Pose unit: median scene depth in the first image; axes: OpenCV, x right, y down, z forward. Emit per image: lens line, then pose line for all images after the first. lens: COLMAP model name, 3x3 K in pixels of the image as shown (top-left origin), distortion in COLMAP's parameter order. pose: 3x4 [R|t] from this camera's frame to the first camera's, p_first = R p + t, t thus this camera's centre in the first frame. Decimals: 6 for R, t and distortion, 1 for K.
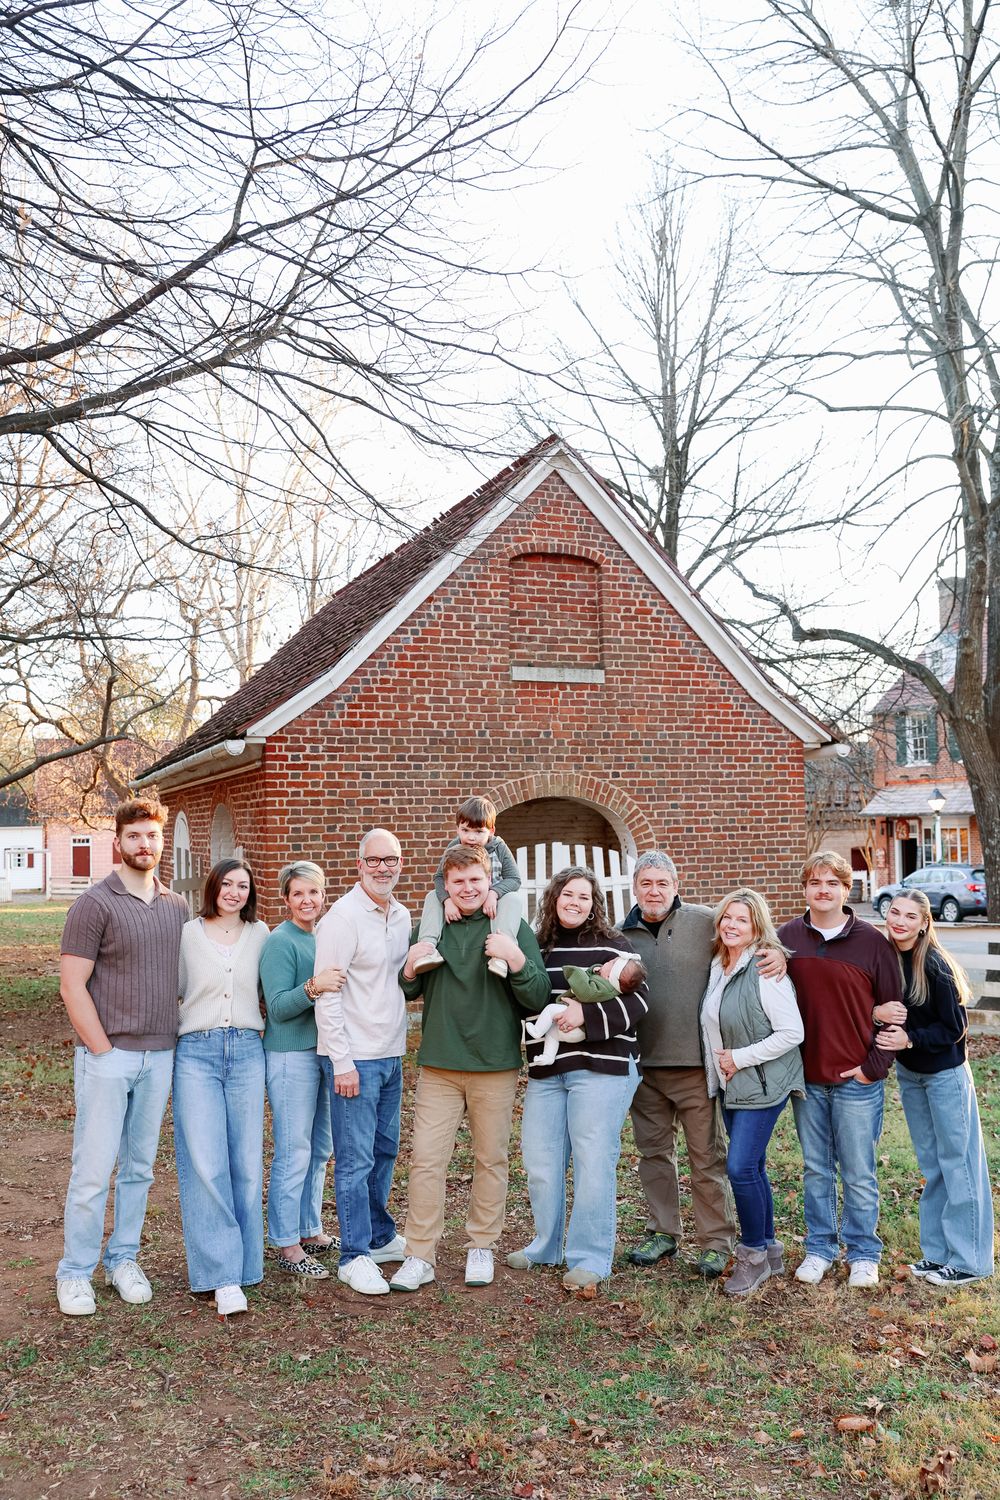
lens RADIAL K [[1256.5, 0, 505.4], [0, 1256.5, 750.7], [0, 0, 1]] dist [-0.038146, 0.025098]
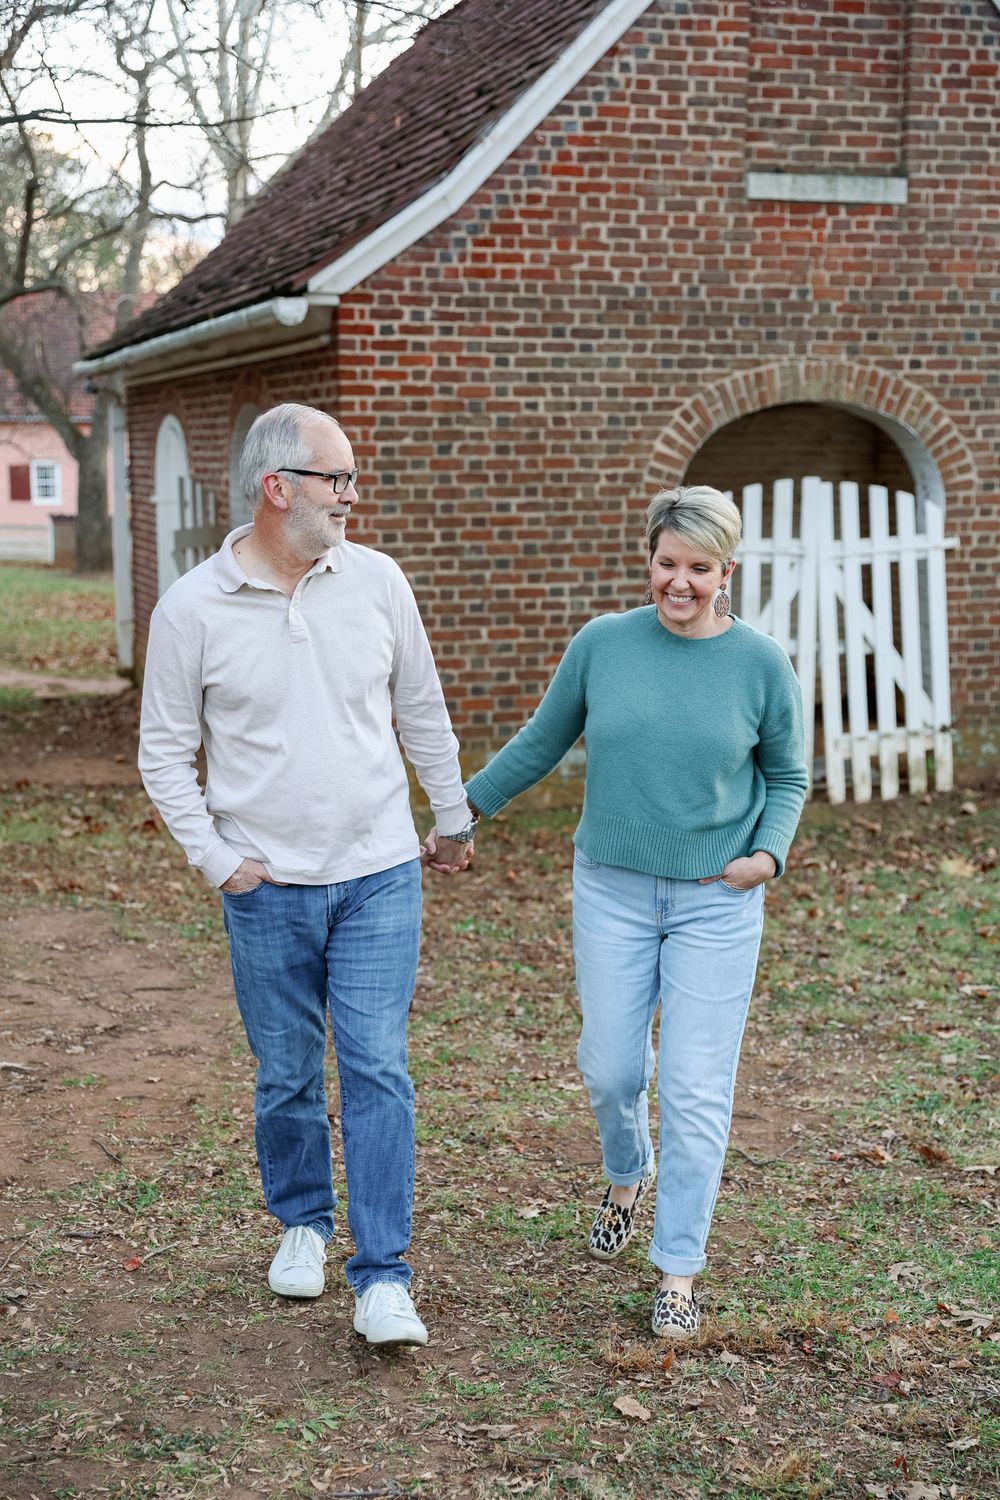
lens RADIAL K [[2127.6, 0, 502.6], [0, 2127.6, 744.4], [0, 0, 1]] dist [0.124457, 0.000000]
pose [[0.997143, 0.026948, -0.070567, -0.114289], [-0.012525, 0.980252, 0.197358, -0.009061], [0.074492, -0.195910, 0.977788, -0.145299]]
